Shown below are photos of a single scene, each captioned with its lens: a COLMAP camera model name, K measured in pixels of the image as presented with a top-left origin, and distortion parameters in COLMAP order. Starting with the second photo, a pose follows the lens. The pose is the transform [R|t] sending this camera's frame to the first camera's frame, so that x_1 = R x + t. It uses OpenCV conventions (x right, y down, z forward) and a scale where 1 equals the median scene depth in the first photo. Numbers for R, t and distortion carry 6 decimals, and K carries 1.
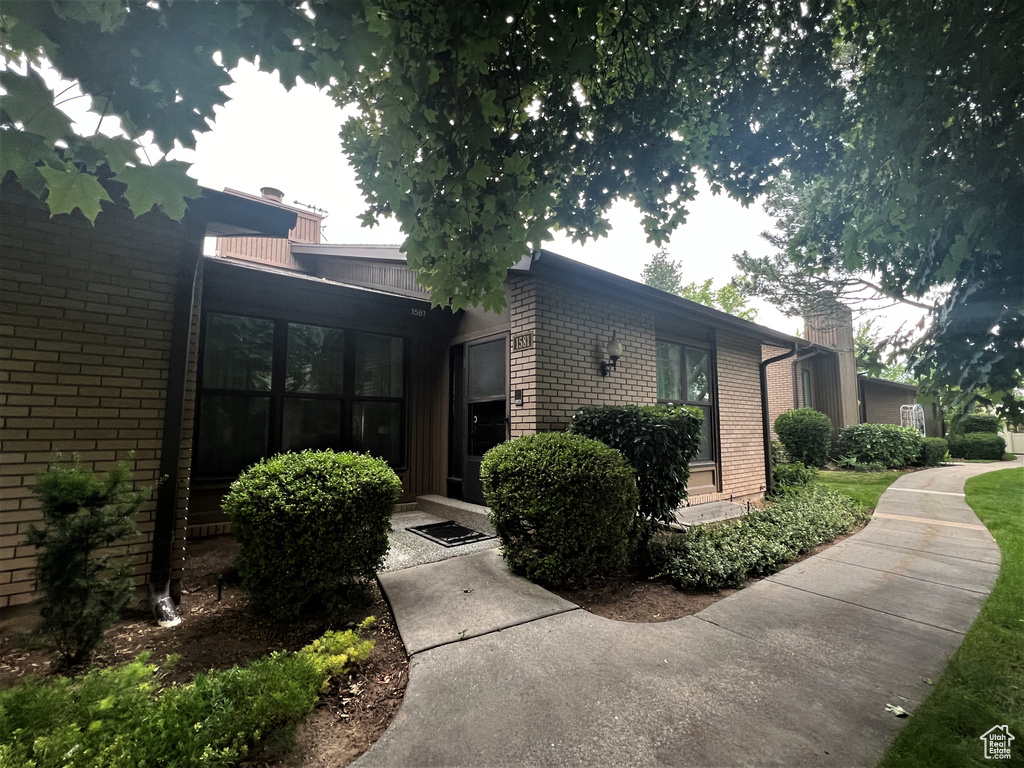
lens RADIAL K [[478.1, 0, 512.1], [0, 478.1, 386.0], [0, 0, 1]] dist [-0.001015, -0.000022]
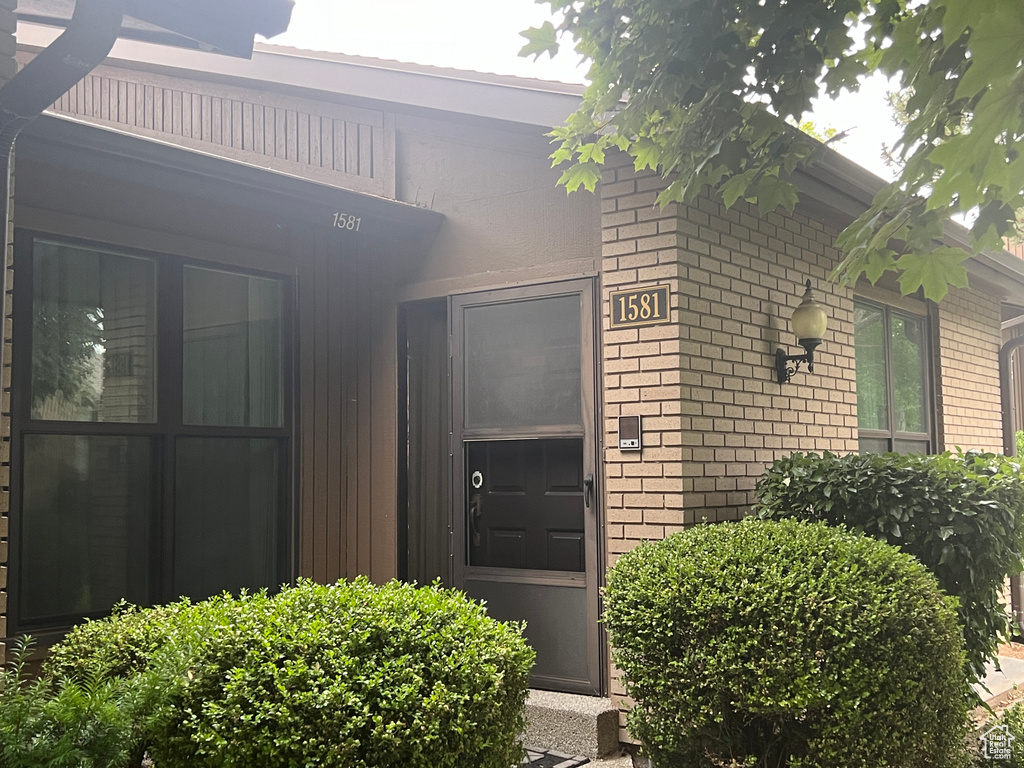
lens RADIAL K [[1148.5, 0, 511.7], [0, 1148.5, 382.3], [0, 0, 1]] dist [0.036849, 0.000000]
pose [[0.978582, 0.007784, 0.205710, -0.306055], [-0.010148, 0.999894, 0.010439, -0.032966], [-0.205607, -0.012303, 0.978557, -0.002802]]
